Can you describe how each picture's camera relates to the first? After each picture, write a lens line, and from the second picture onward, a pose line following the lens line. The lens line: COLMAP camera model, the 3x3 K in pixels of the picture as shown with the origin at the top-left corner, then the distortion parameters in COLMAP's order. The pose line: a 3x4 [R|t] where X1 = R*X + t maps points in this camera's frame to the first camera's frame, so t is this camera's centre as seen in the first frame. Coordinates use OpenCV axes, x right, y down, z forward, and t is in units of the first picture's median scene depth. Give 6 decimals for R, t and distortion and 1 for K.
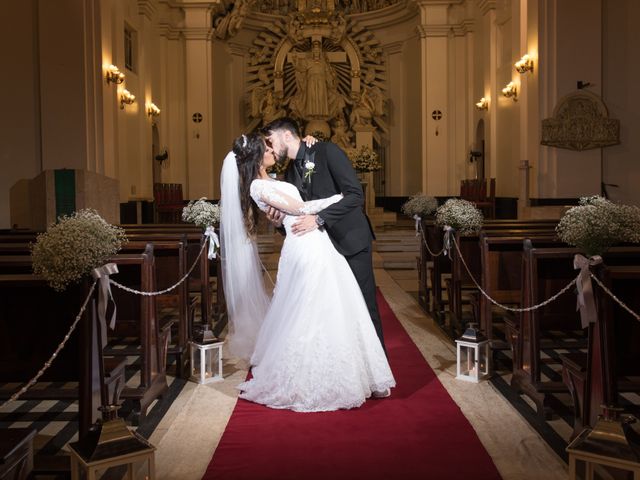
lens RADIAL K [[807.1, 0, 320.0], [0, 807.1, 240.0], [0, 0, 1]] dist [0.005390, 0.000540]
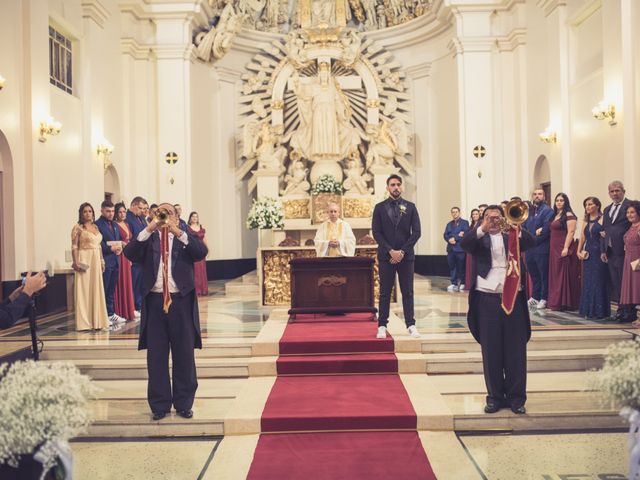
lens RADIAL K [[719.9, 0, 320.0], [0, 719.9, 240.0], [0, 0, 1]] dist [-0.003774, 0.004771]
pose [[0.999862, -0.008127, -0.014491, 0.000776], [0.007388, 0.998706, -0.050324, -0.033801], [0.014882, 0.050210, 0.998628, 0.290637]]
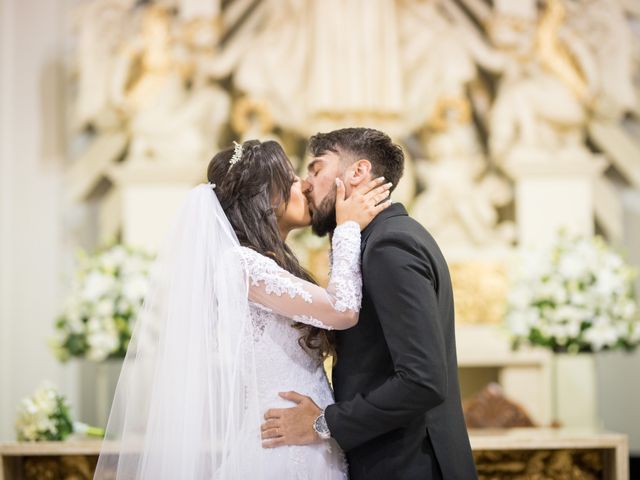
lens RADIAL K [[1662.6, 0, 320.0], [0, 1662.6, 240.0], [0, 0, 1]] dist [-0.041727, 1.009532]
pose [[0.998126, -0.005704, -0.060921, 0.015902], [-0.002945, 0.990013, -0.140949, -0.047766], [0.061117, 0.140864, 0.988141, 0.515836]]
